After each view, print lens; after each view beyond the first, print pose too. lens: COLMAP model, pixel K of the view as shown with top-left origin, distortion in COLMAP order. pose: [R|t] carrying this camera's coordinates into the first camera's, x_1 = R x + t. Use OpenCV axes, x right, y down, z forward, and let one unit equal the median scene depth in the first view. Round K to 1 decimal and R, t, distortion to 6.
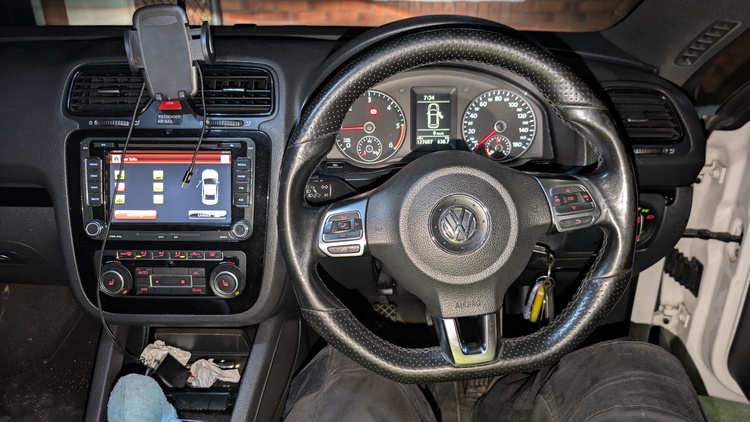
lens RADIAL K [[529.7, 0, 374.2], [0, 529.7, 211.2], [0, 0, 1]] dist [-0.002951, -0.003574]
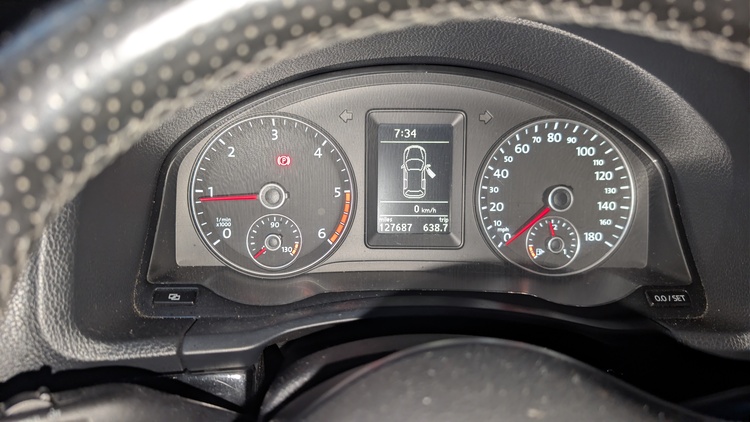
lens RADIAL K [[529.7, 0, 376.2], [0, 529.7, 211.0], [0, 0, 1]] dist [-0.002951, -0.003574]
pose [[0.997361, 0.007862, 0.072181, 0.046285], [-0.006489, 0.999794, -0.019237, -0.138436], [-0.072317, 0.018718, 0.997206, 0.549862]]
